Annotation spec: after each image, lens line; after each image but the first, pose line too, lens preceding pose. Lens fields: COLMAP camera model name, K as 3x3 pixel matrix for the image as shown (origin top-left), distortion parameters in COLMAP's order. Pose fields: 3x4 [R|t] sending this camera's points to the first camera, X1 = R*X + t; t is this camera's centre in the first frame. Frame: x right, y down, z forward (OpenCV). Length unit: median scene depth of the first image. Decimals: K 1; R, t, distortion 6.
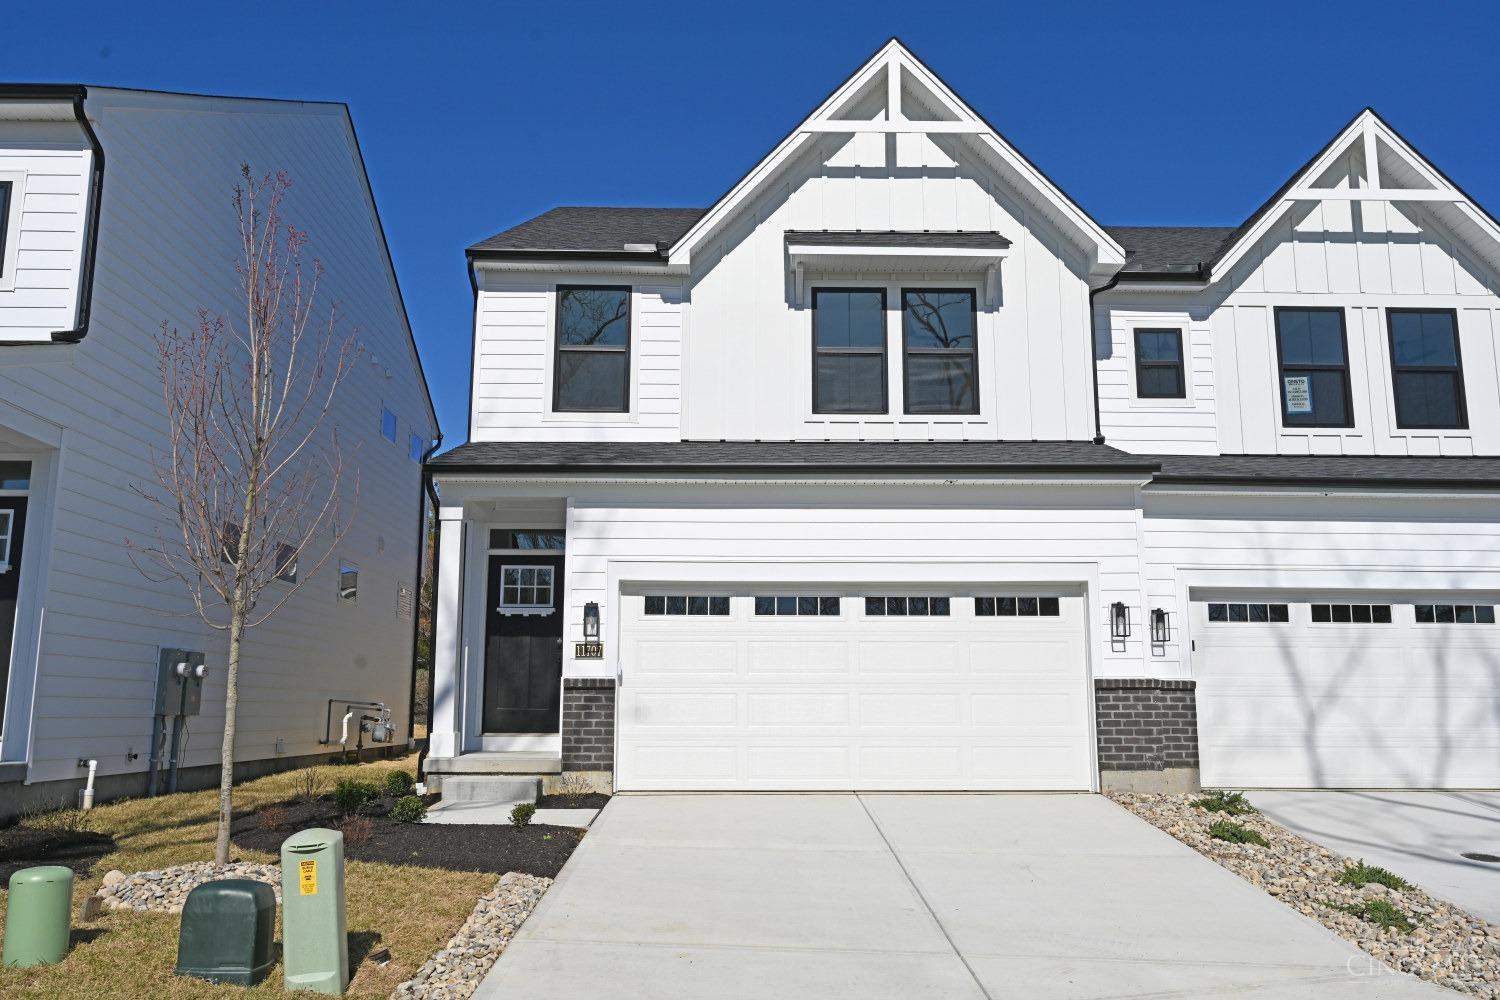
lens RADIAL K [[1217.9, 0, 750.0], [0, 1217.9, 500.0], [0, 0, 1]] dist [-0.003712, -0.004769]
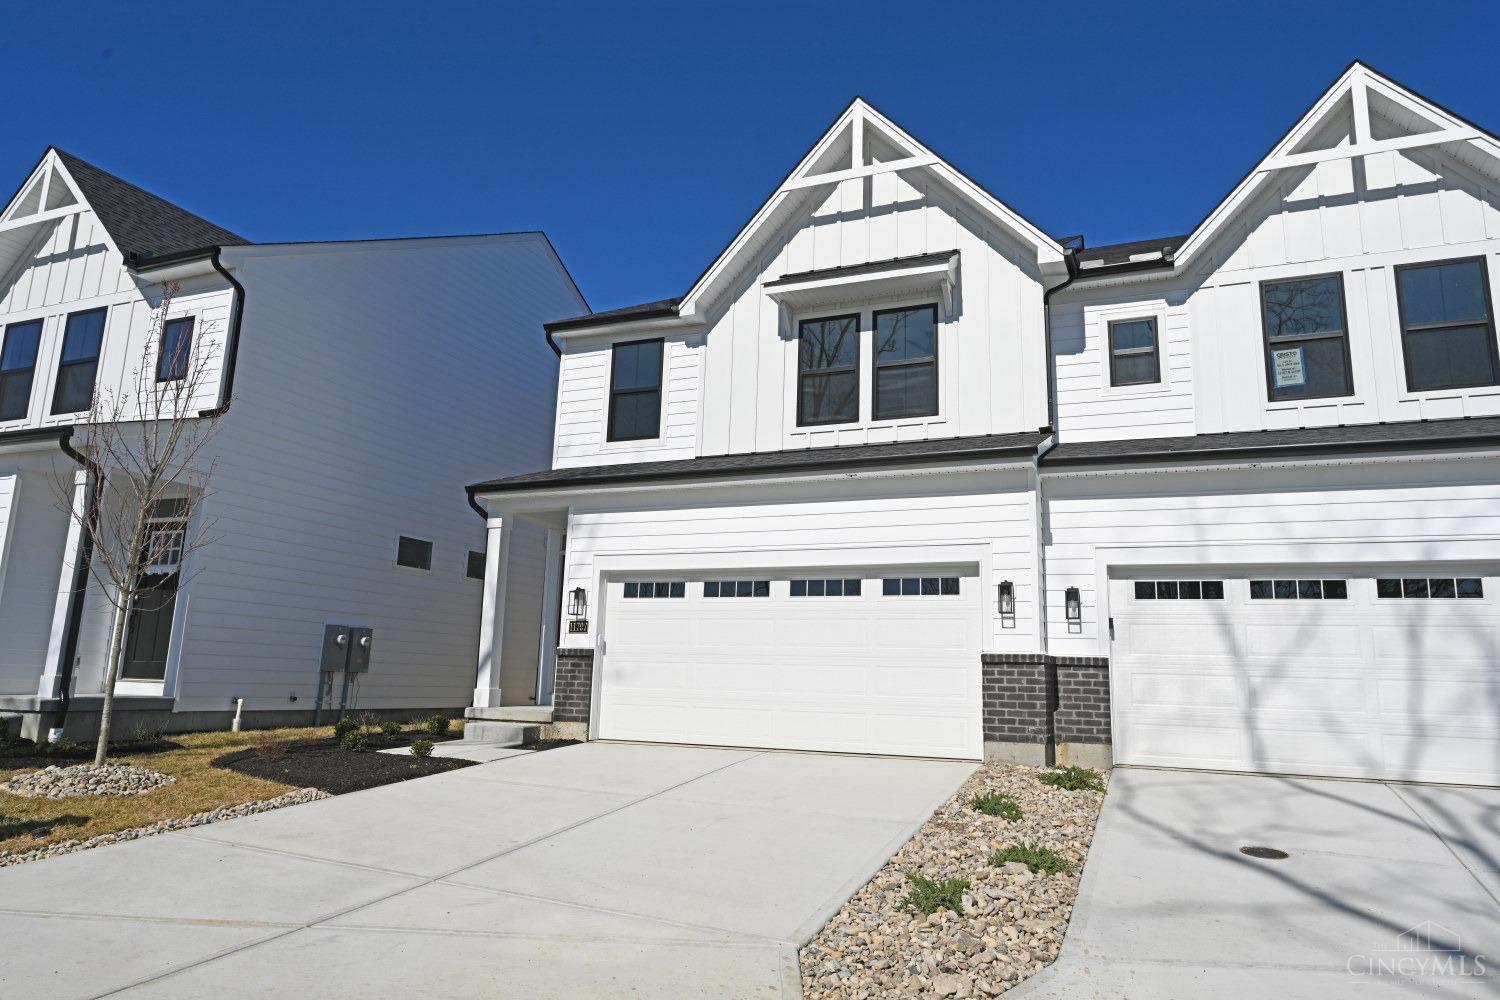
lens RADIAL K [[950.2, 0, 763.7], [0, 950.2, 506.0], [0, 0, 1]] dist [-0.004986, -0.000215]
pose [[0.917710, -0.049383, -0.394168, 0.384405], [0.041658, 0.998736, -0.028137, 0.030193], [0.395060, 0.009402, 0.918607, 0.147410]]
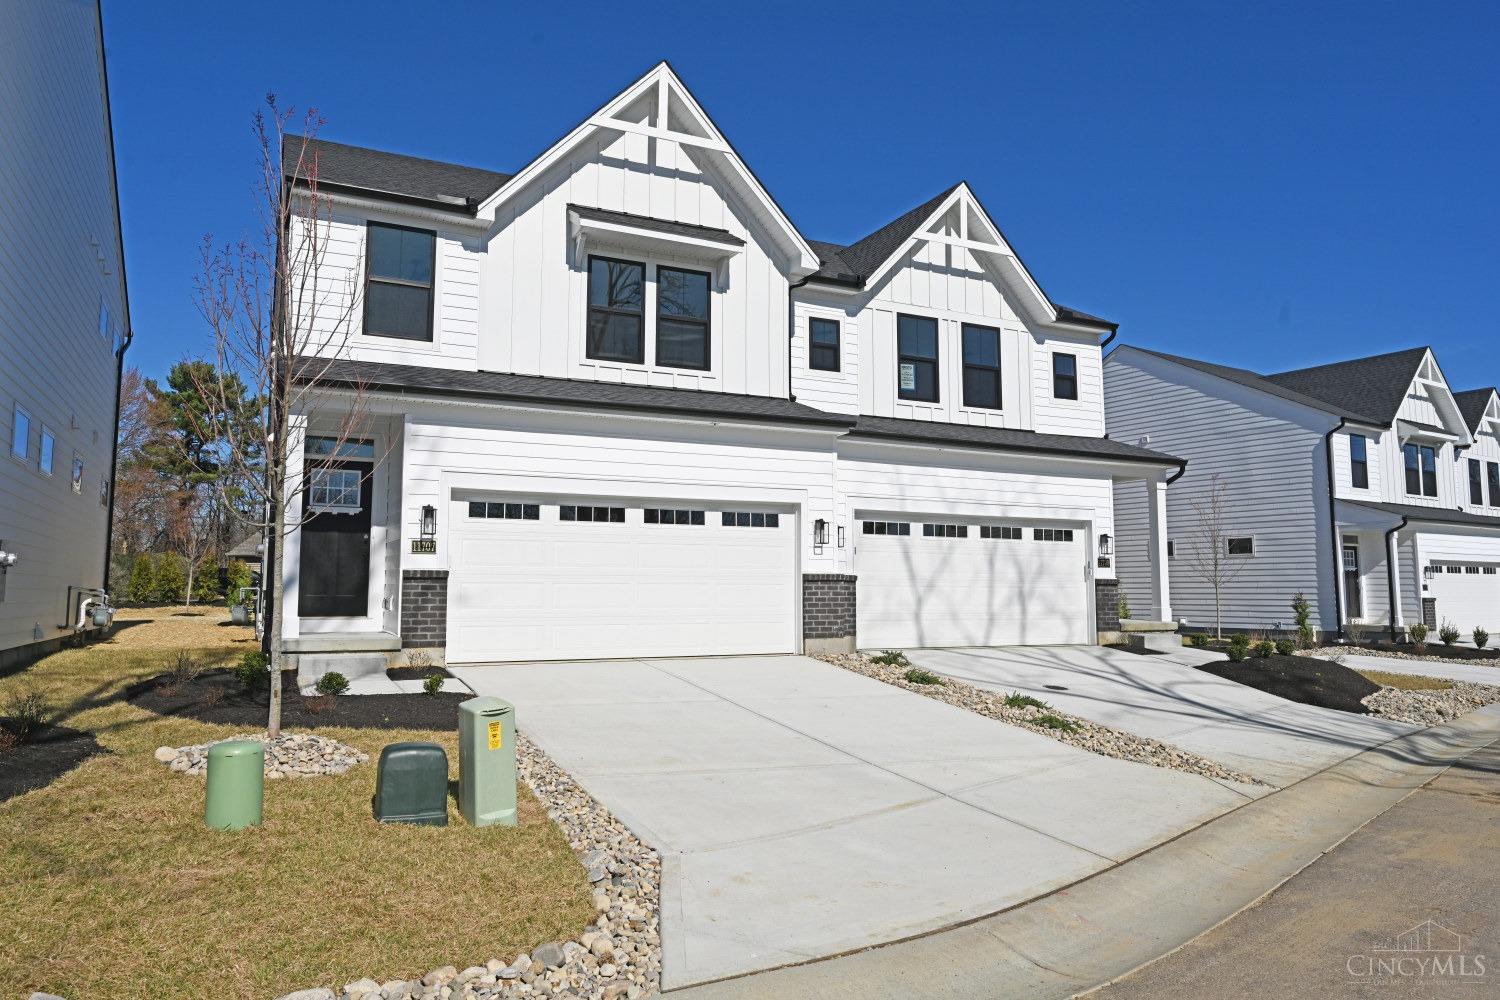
lens RADIAL K [[1003.1, 0, 745.0], [0, 1003.1, 498.0], [0, 0, 1]] dist [-0.003200, -0.000014]
pose [[0.907217, 0.038869, 0.418863, -0.225702], [-0.070469, 0.995694, 0.060231, -0.002449], [-0.414719, -0.084159, 0.906049, -0.000011]]
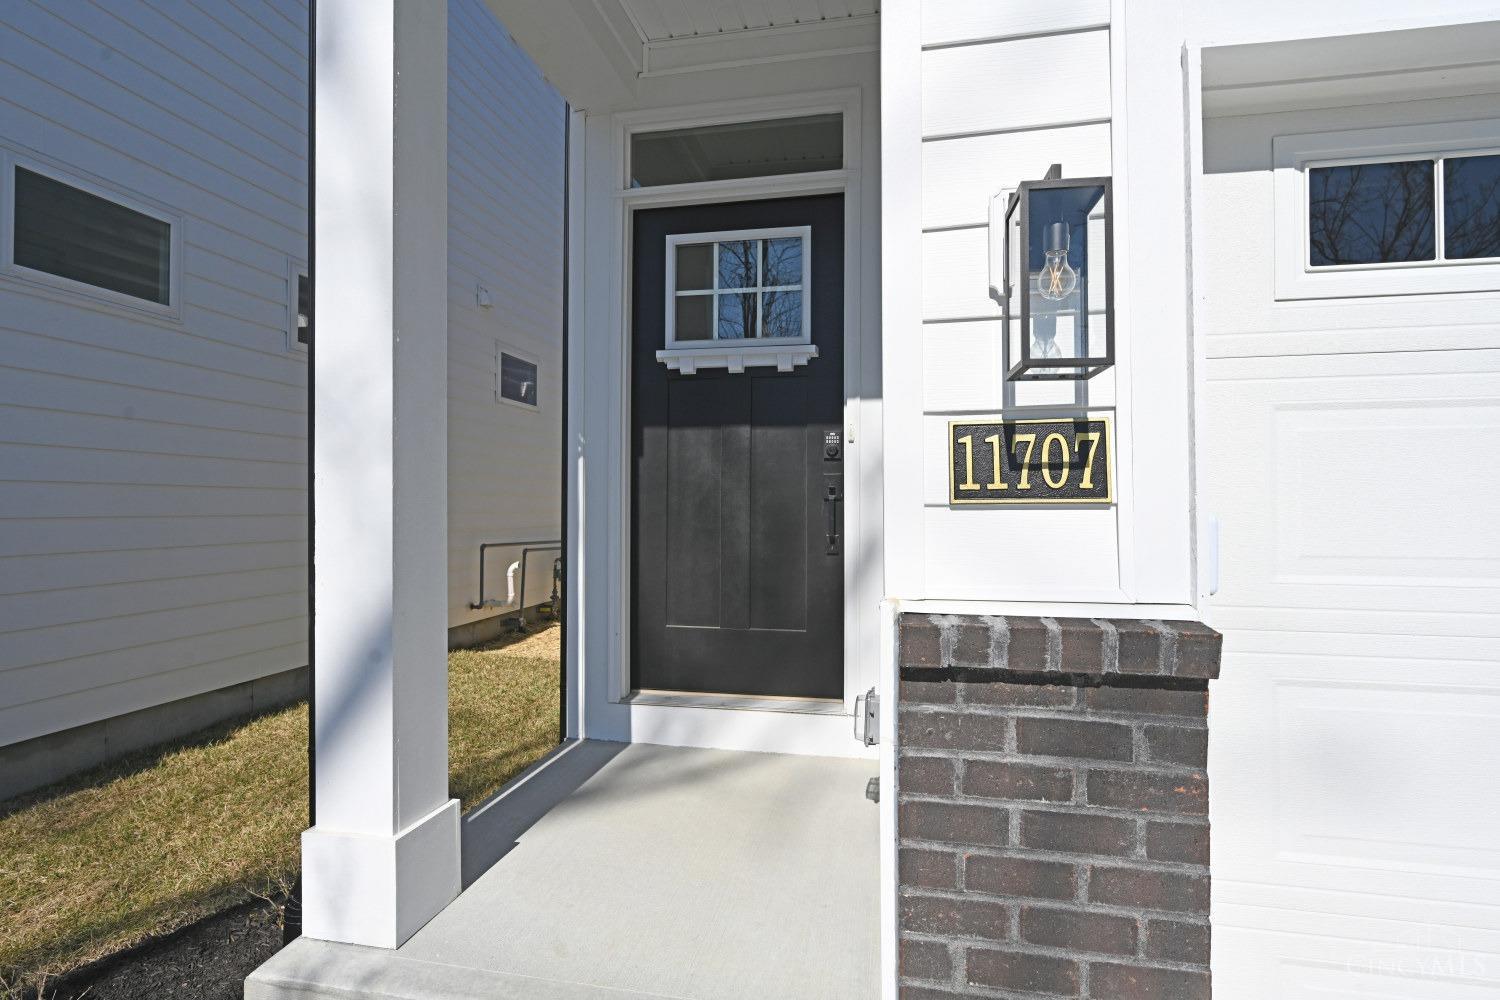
lens RADIAL K [[761.3, 0, 750.0], [0, 761.3, 500.0], [0, 0, 1]] dist [-0.000680, -0.000143]
pose [[0.975506, -0.003535, -0.219943, -0.129351], [0.039087, 0.986745, 0.157503, 0.096196], [0.216471, -0.162242, 0.962714, 0.769671]]
